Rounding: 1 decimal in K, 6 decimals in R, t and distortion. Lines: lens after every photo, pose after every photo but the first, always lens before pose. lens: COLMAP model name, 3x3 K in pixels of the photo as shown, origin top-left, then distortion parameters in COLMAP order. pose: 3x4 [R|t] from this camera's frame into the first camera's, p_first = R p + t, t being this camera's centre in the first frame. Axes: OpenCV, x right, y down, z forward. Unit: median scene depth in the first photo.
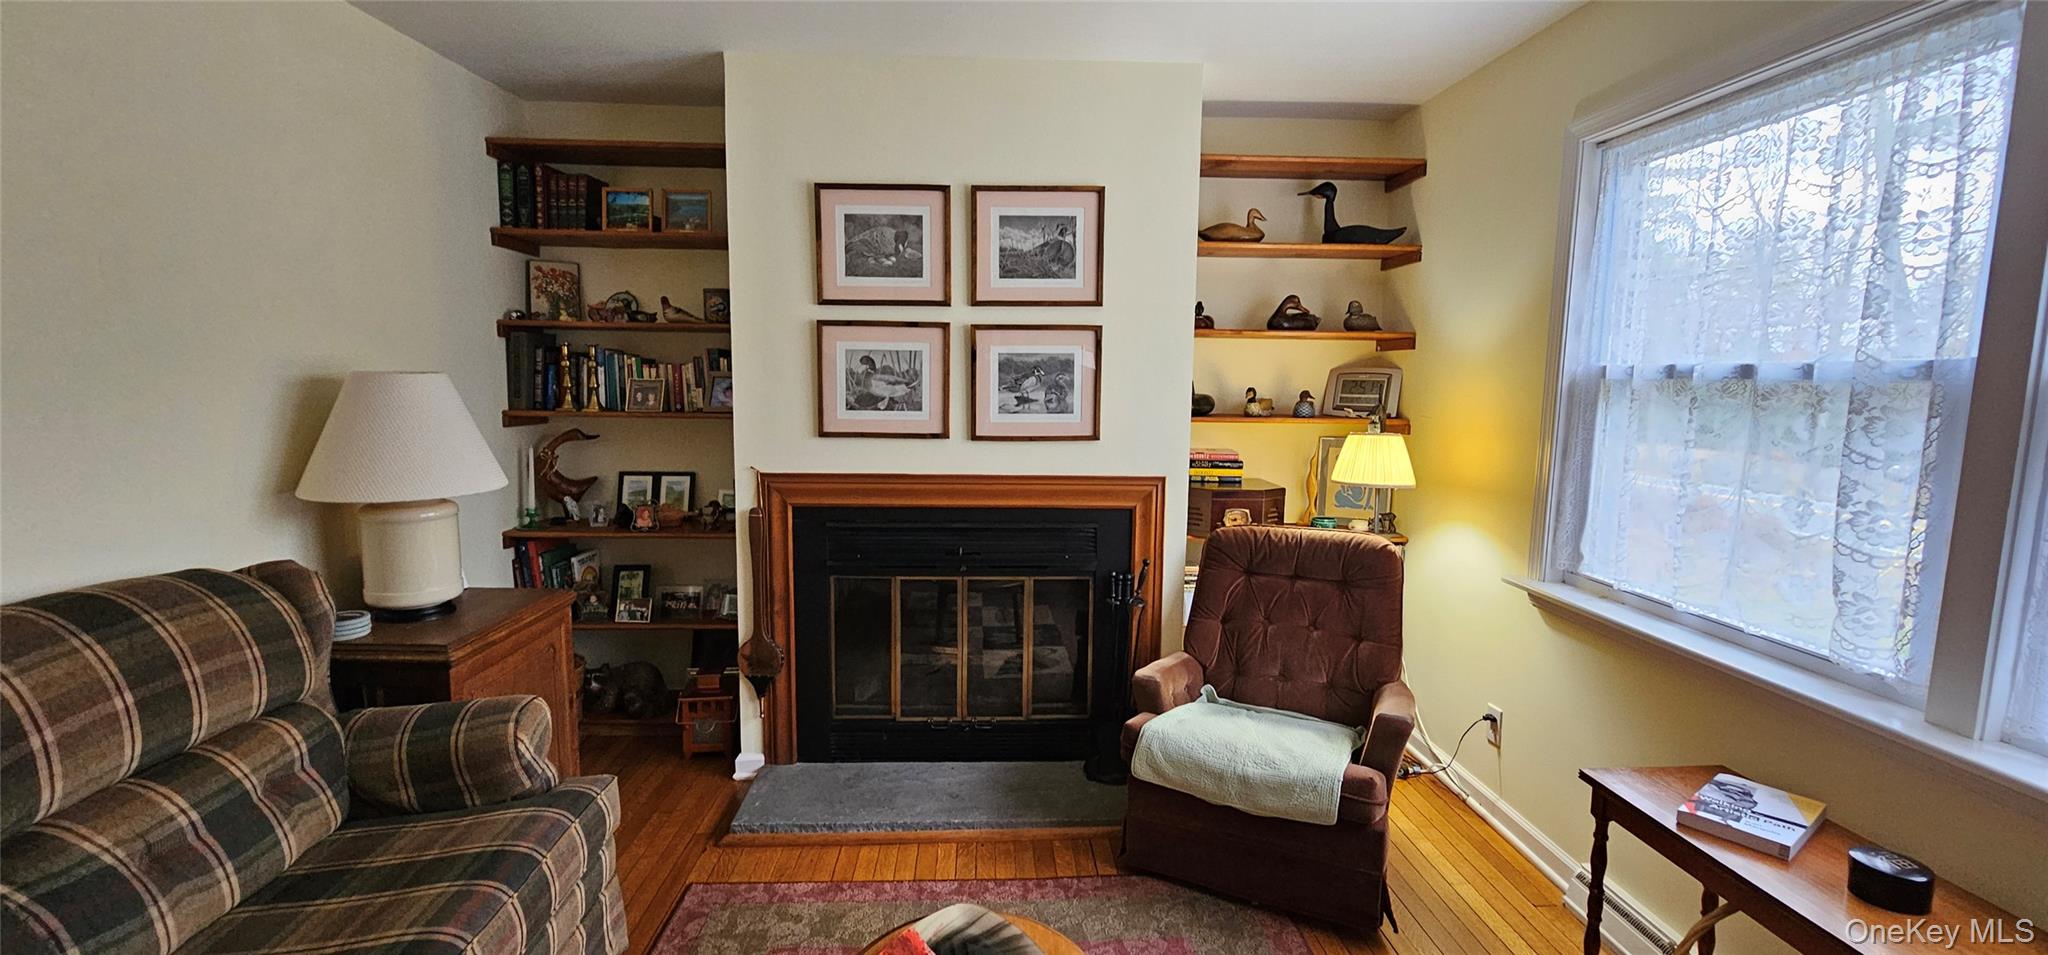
lens RADIAL K [[850.6, 0, 1016.3], [0, 850.6, 472.8], [0, 0, 1]] dist [0.000548, -0.000100]
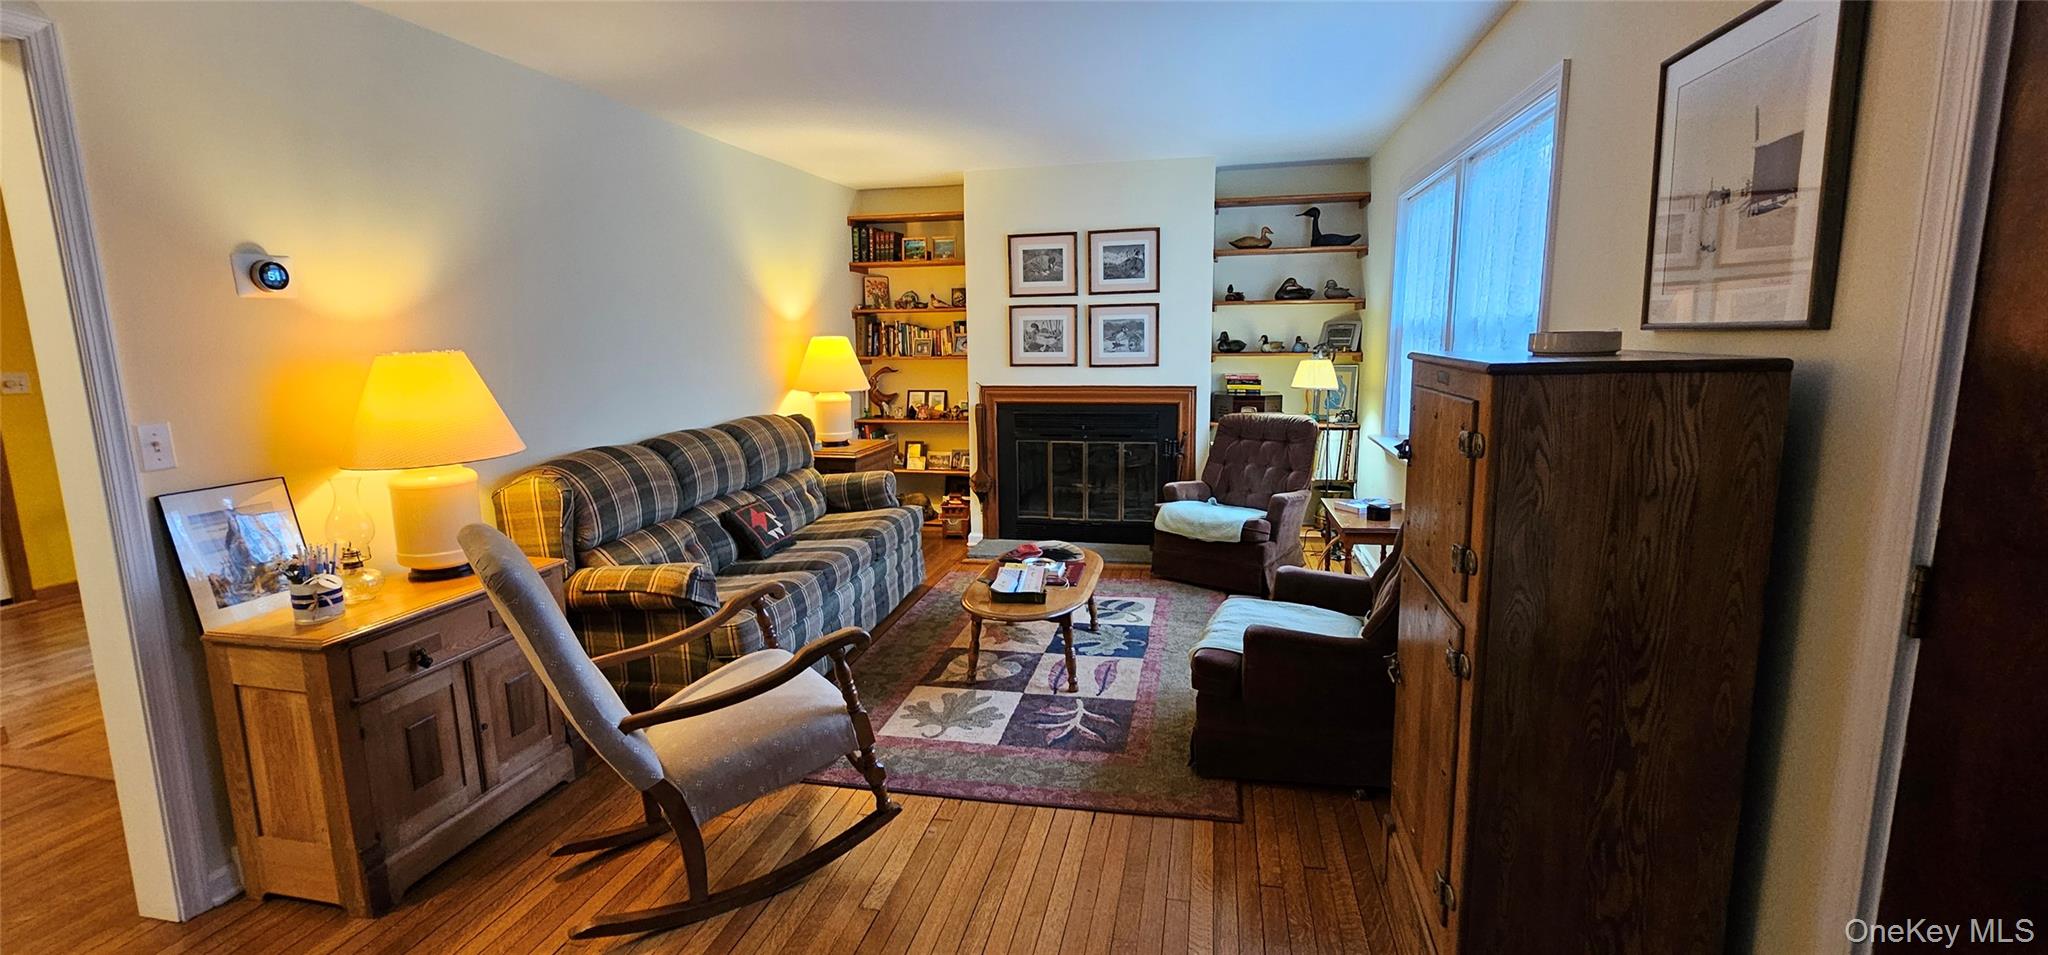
lens RADIAL K [[839.7, 0, 1019.1], [0, 839.7, 469.8], [0, 0, 1]] dist [0.001888, -0.000159]
pose [[0.968369, 0.014943, -0.249073, 0.264007], [-0.002994, 0.998829, 0.048282, 0.099493], [0.249503, -0.046009, 0.967280, -0.843923]]
